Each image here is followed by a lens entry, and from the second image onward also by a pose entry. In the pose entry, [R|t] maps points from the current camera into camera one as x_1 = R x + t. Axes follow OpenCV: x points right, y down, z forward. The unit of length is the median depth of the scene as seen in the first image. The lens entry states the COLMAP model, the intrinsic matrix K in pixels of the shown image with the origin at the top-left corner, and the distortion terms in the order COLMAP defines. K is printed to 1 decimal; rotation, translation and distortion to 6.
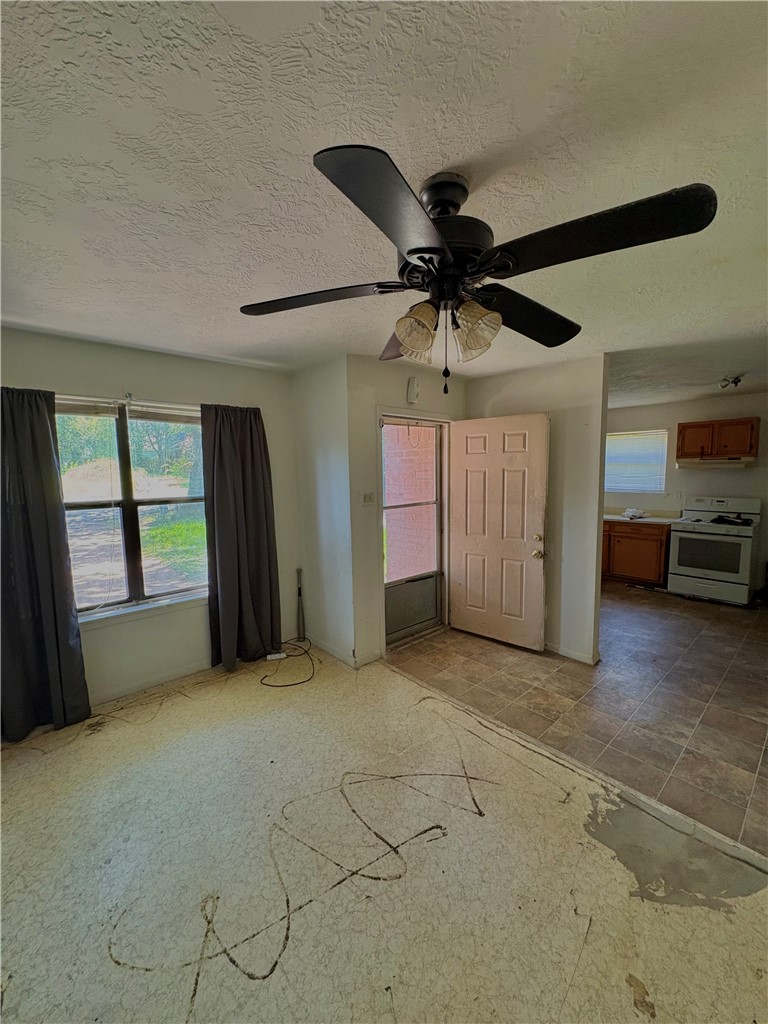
lens RADIAL K [[406.1, 0, 384.0], [0, 406.1, 512.0], [0, 0, 1]] dist [-0.003084, 0.000019]
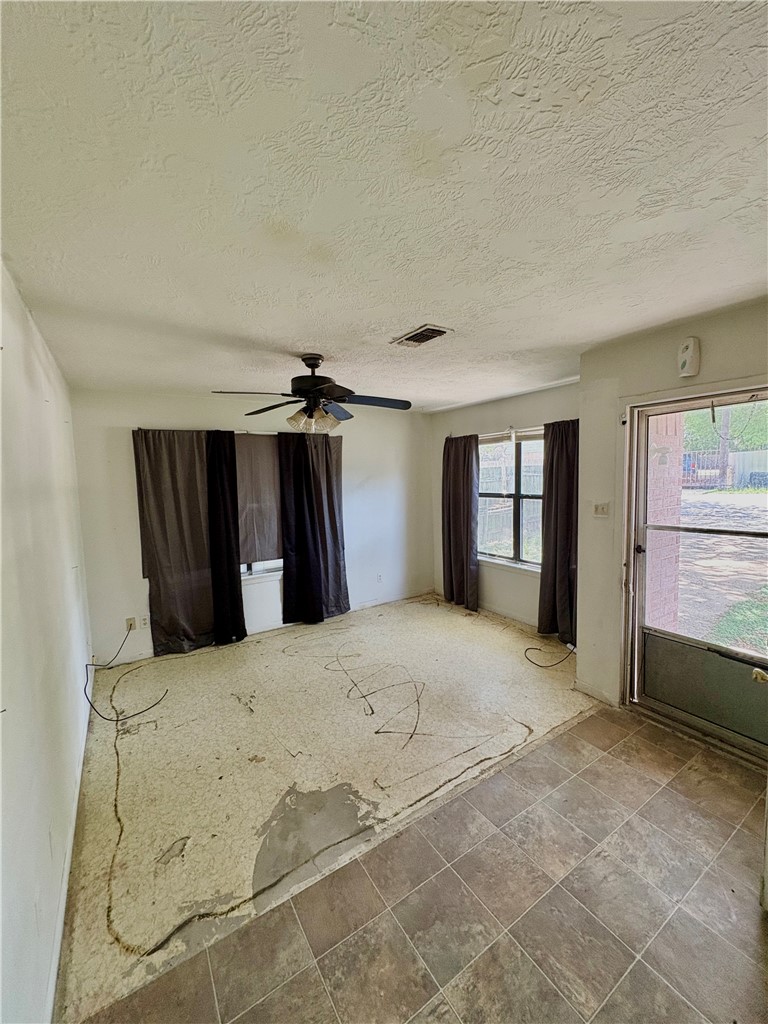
lens RADIAL K [[406.1, 0, 384.0], [0, 406.1, 512.0], [0, 0, 1]] dist [-0.003084, 0.000019]
pose [[-0.156327, 0.104185, -0.982195, 1.135193], [-0.073158, 0.990468, 0.116706, -0.123266], [0.984992, 0.090100, -0.147215, 0.867717]]
